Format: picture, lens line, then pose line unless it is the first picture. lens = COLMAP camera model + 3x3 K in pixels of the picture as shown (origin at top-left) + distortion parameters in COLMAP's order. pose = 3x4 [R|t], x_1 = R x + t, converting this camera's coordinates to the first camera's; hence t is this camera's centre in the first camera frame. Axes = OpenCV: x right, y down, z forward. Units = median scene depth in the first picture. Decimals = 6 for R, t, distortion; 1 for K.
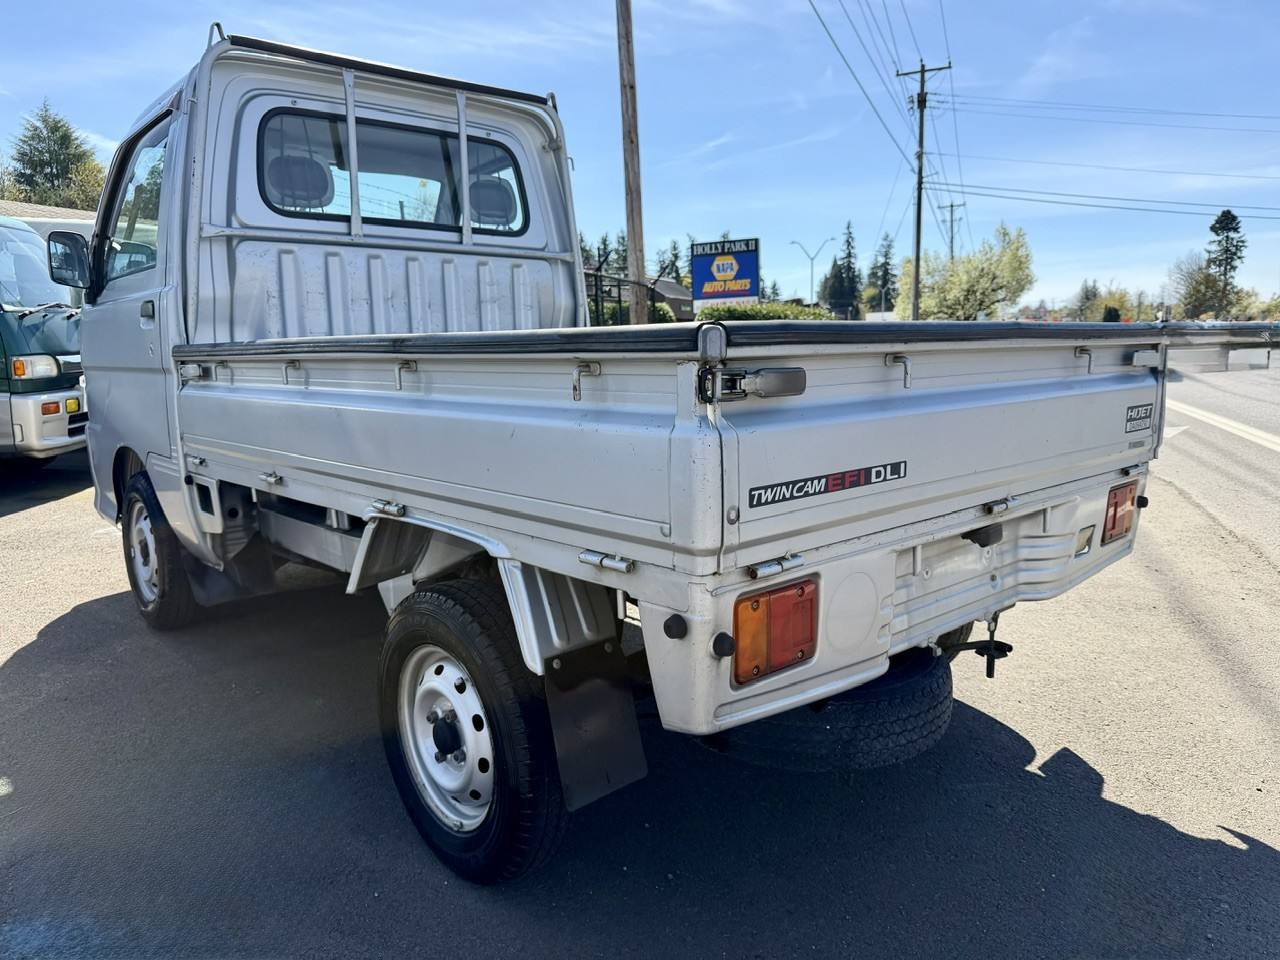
lens RADIAL K [[909.9, 0, 636.8], [0, 909.9, 480.9], [0, 0, 1]] dist [0.046402, -0.066560]
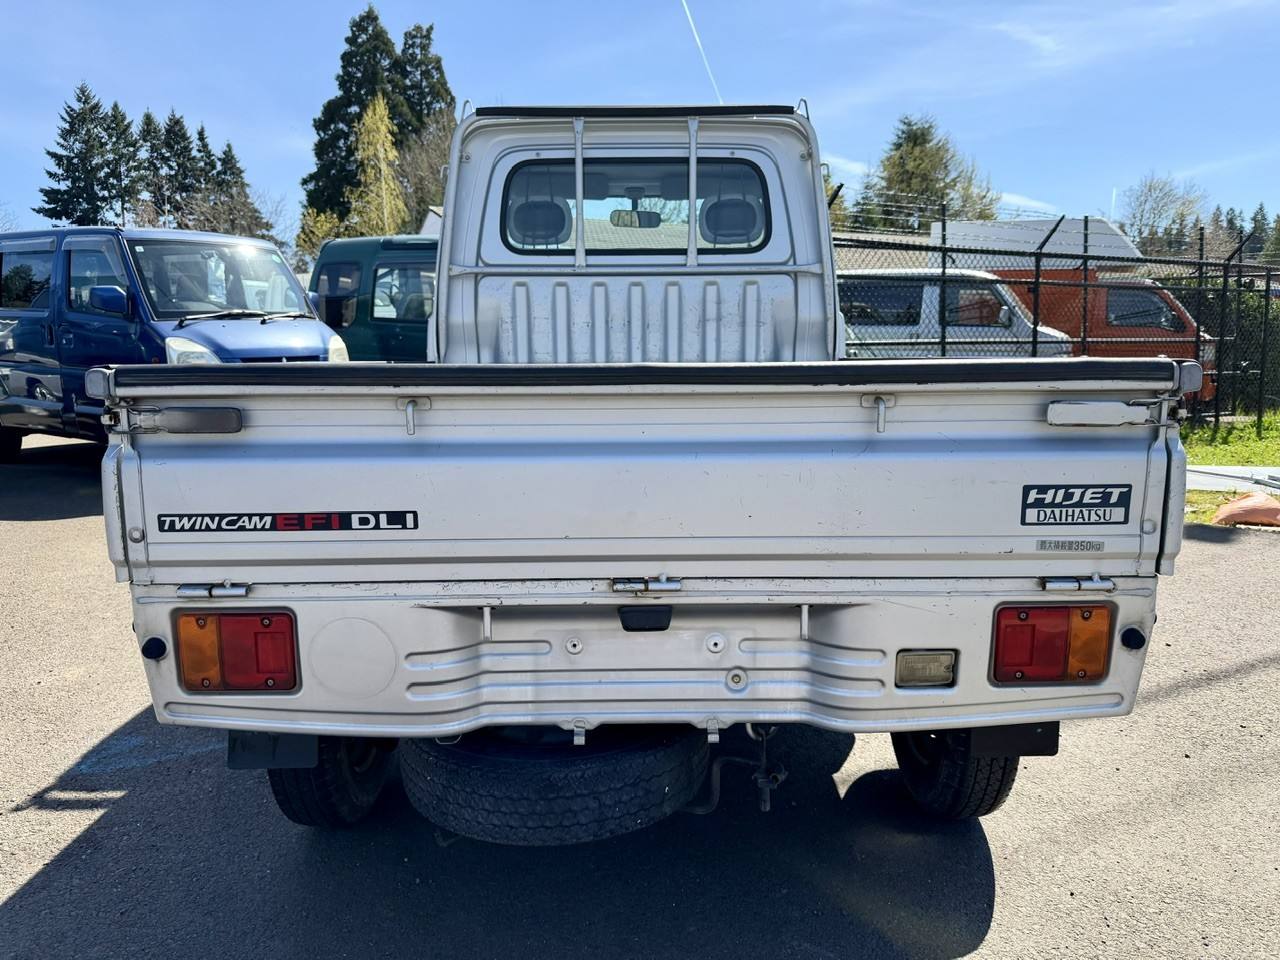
lens RADIAL K [[909.9, 0, 637.7], [0, 909.9, 492.0], [0, 0, 1]] dist [0.046402, -0.066560]
pose [[0.746273, 0.109070, -0.656643, 0.938530], [-0.103755, 0.993487, 0.047102, -0.095833], [0.657504, 0.032979, 0.752729, 0.391389]]
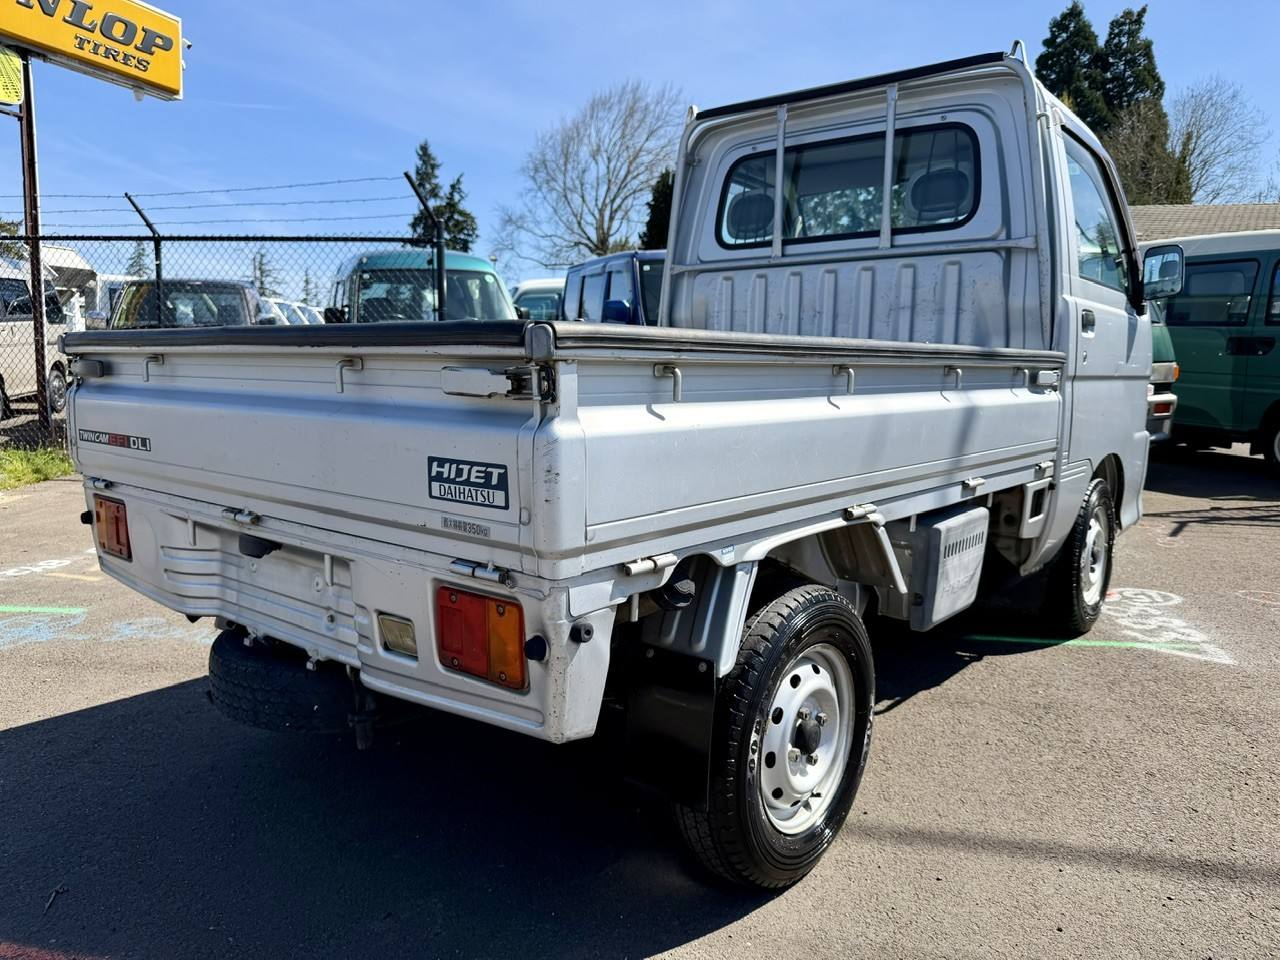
lens RADIAL K [[909.9, 0, 645.9], [0, 909.9, 481.7], [0, 0, 1]] dist [0.046402, -0.066560]
pose [[0.147193, 0.143927, -0.978580, 1.442458], [-0.160316, 0.979746, 0.119985, -0.199586], [0.976029, 0.139221, 0.167285, 1.283568]]
